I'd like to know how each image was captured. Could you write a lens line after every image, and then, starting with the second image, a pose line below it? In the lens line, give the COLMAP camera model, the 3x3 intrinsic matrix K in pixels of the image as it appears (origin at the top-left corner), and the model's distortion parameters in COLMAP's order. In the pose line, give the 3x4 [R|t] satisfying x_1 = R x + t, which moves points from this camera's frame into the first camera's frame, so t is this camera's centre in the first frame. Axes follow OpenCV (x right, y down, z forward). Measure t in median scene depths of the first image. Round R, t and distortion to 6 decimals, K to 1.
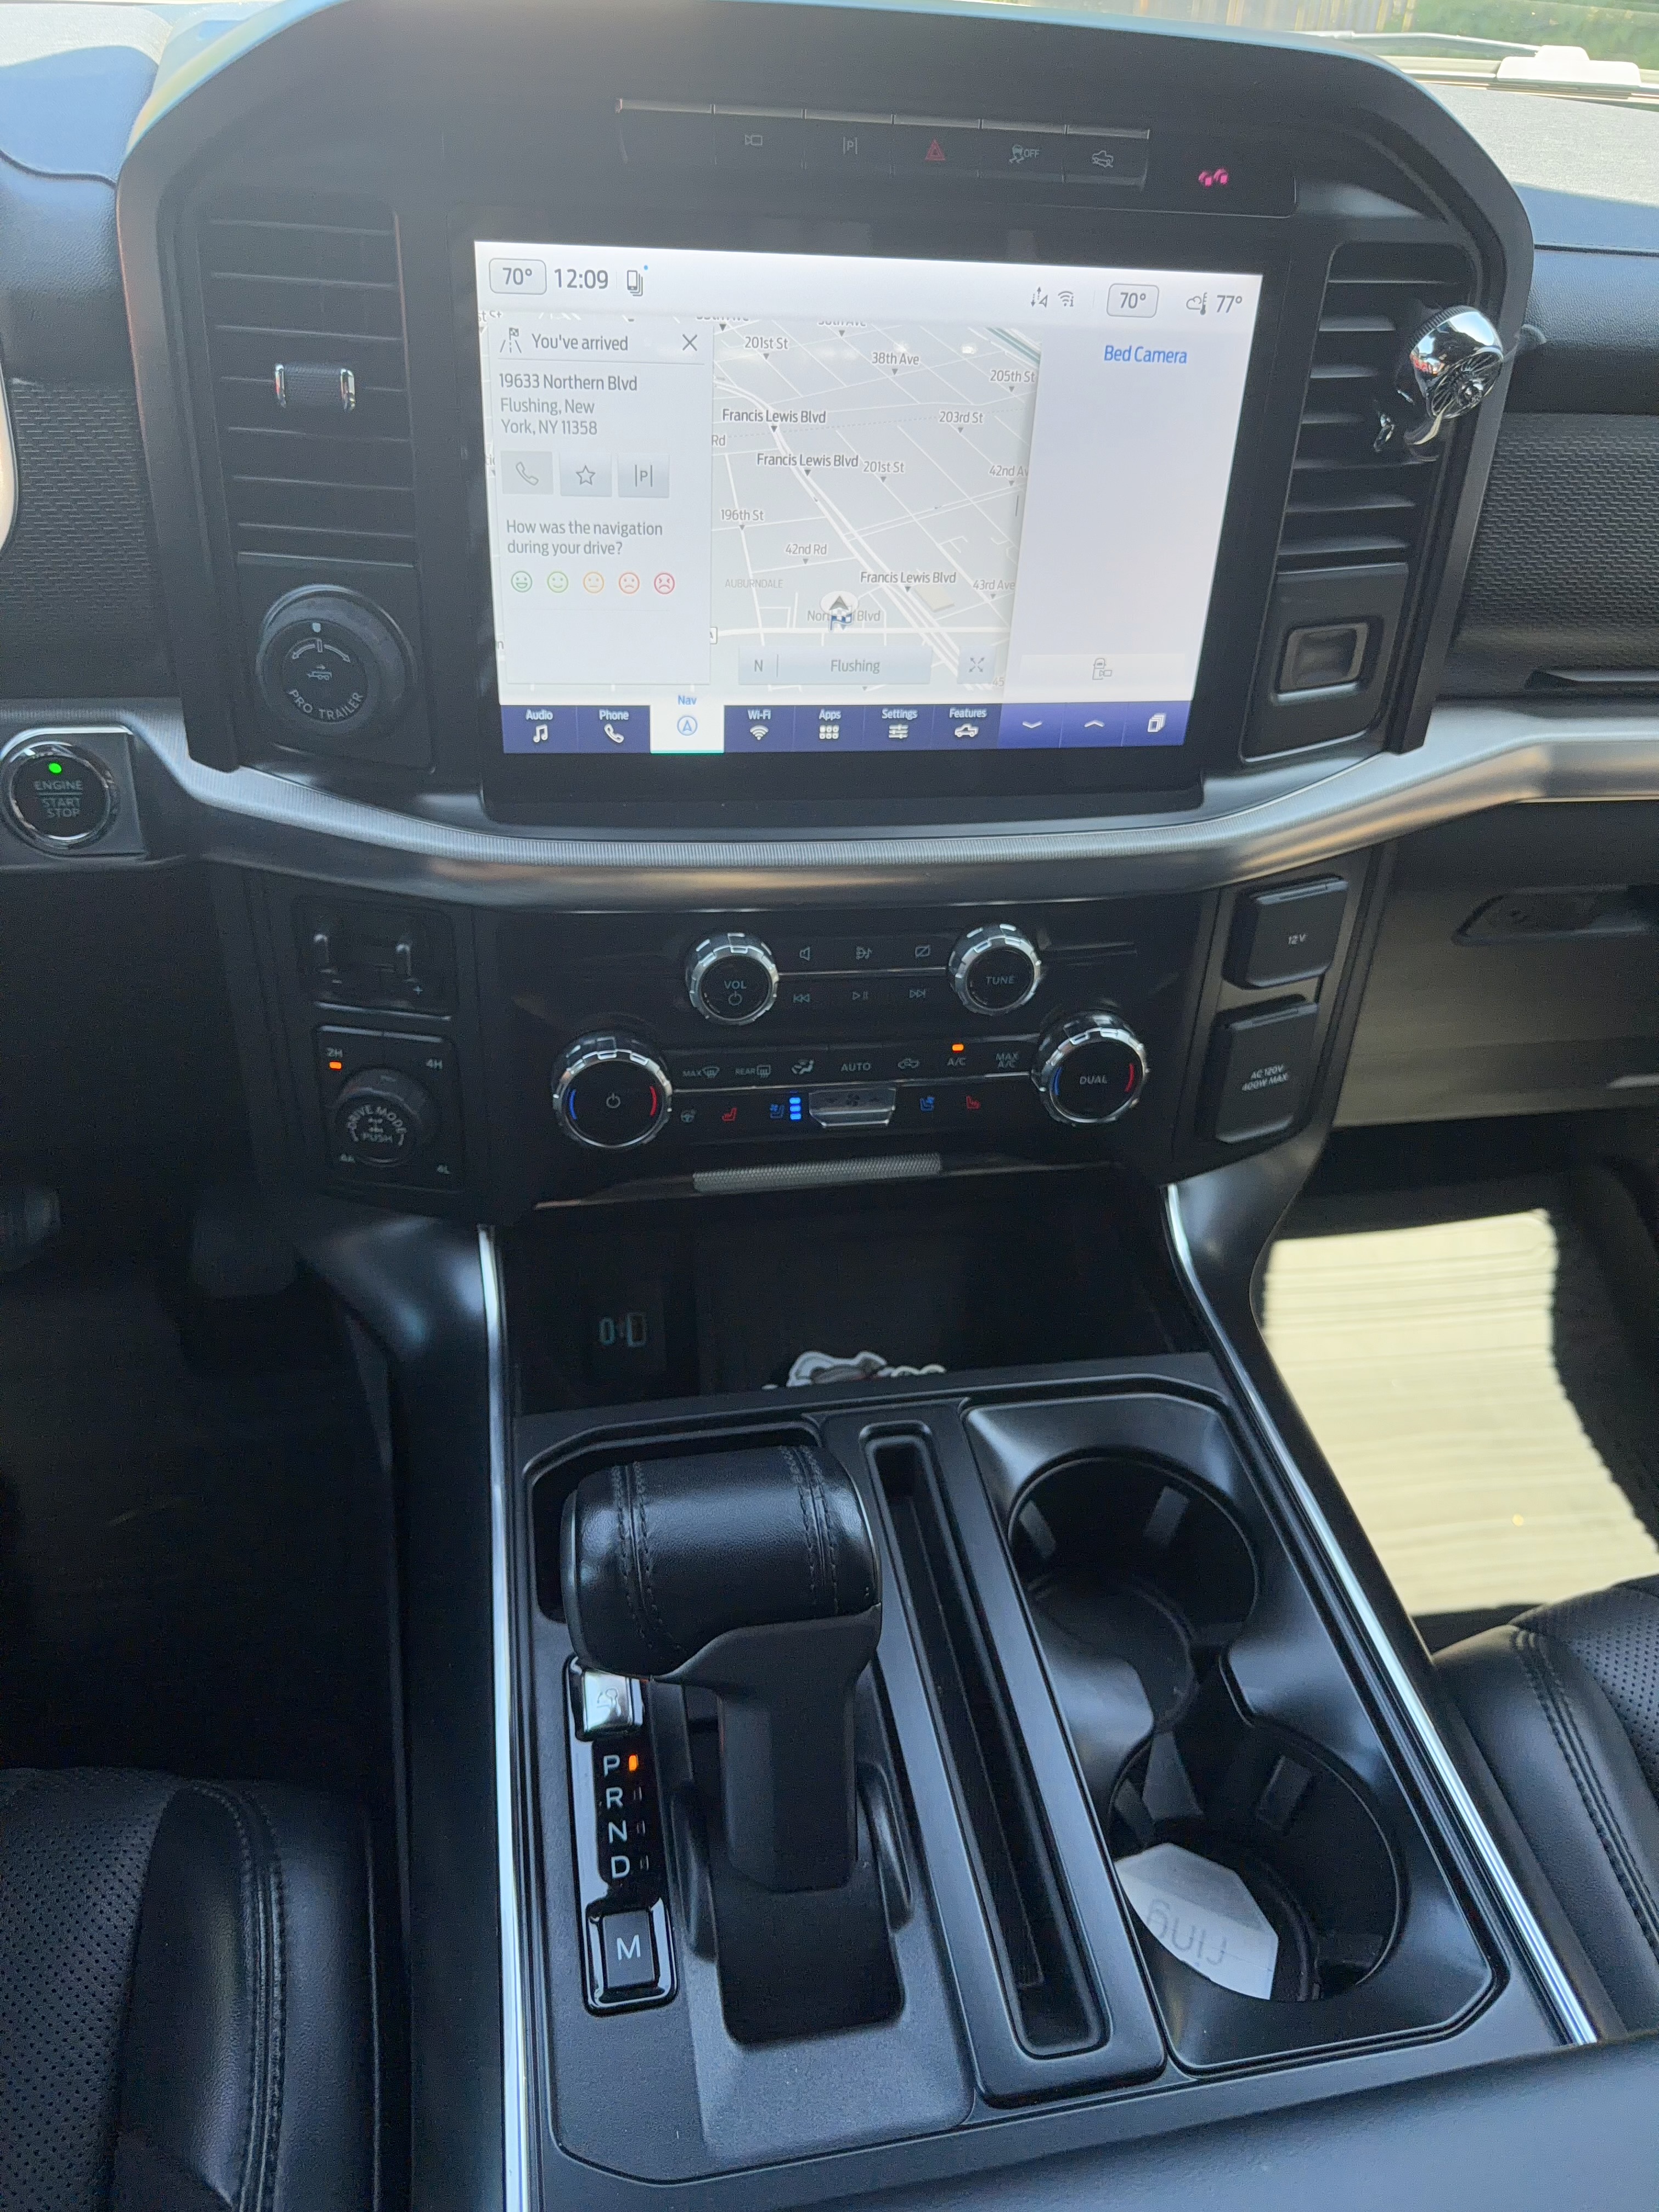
lens RADIAL K [[1551.4, 0, 824.1], [0, 1551.4, 1097.3], [0, 0, 1]] dist [0.130740, -0.259527]
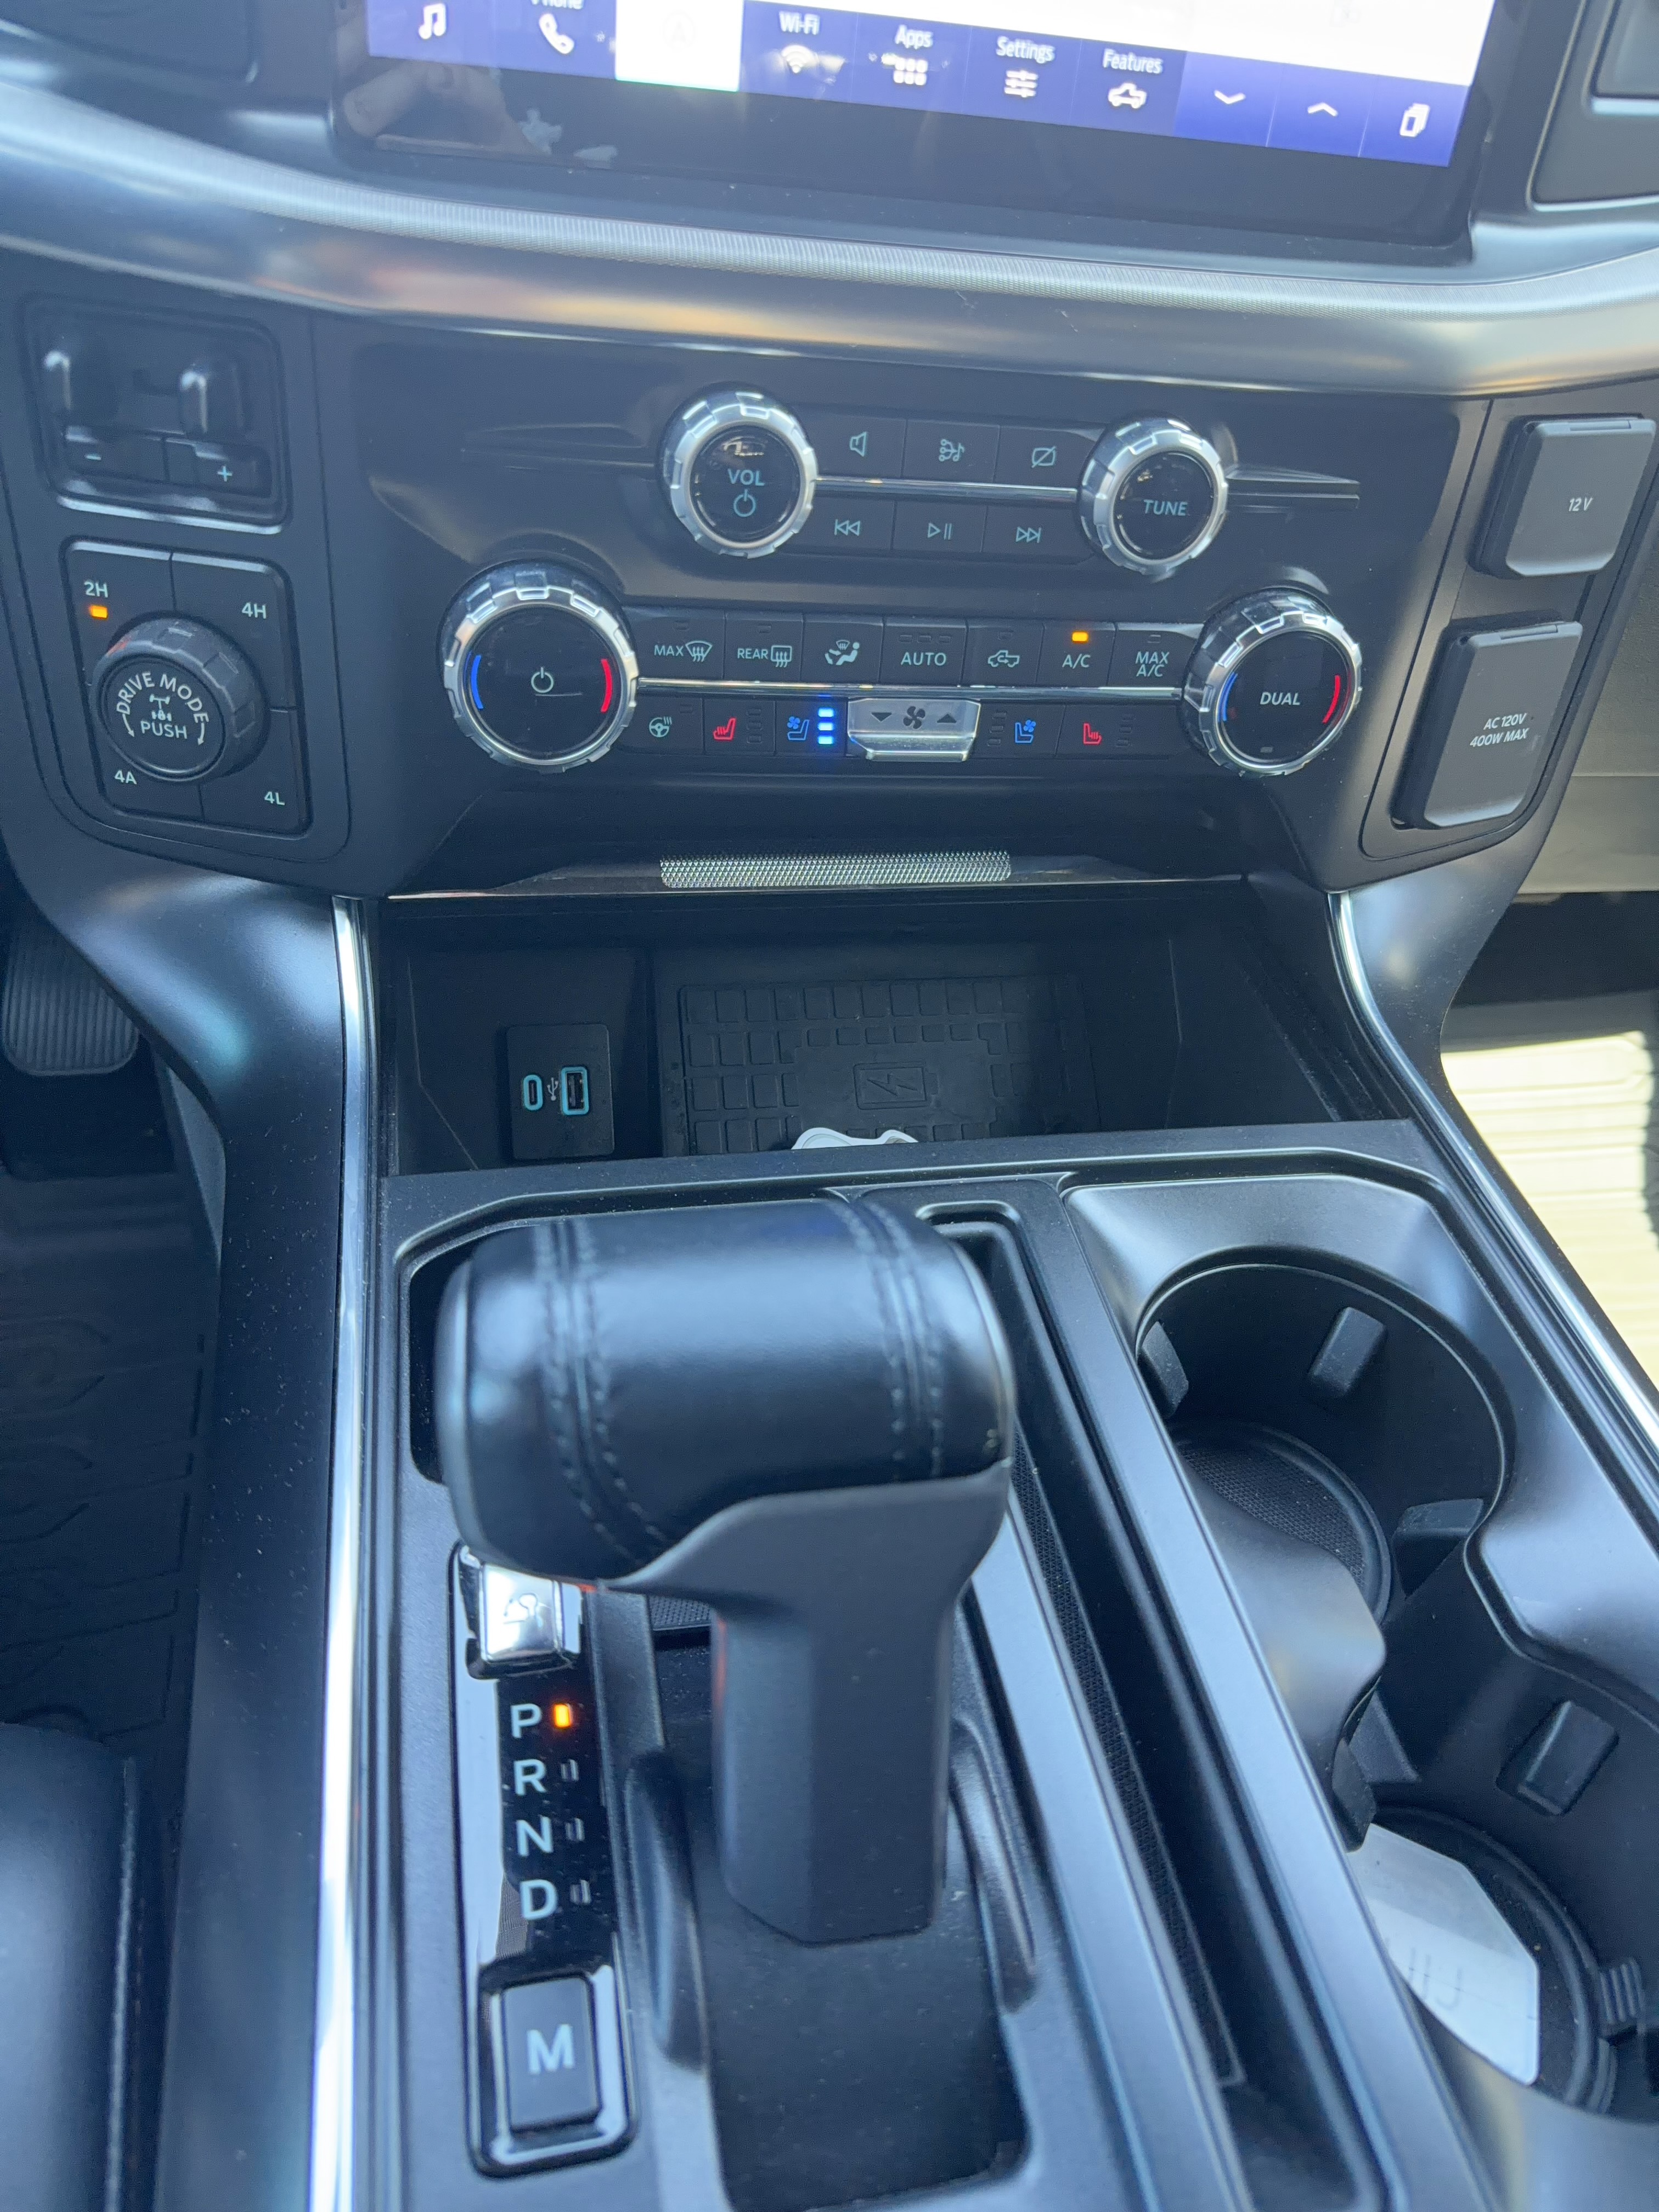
lens RADIAL K [[1542.9, 0, 829.5], [0, 1542.9, 1106.0], [0, 0, 1]] dist [0.051768, -0.078907]
pose [[0.998490, 0.026478, 0.048123, -0.047049], [-0.030158, 0.996541, 0.077436, 0.123458], [-0.045906, -0.078770, 0.995835, 0.367018]]
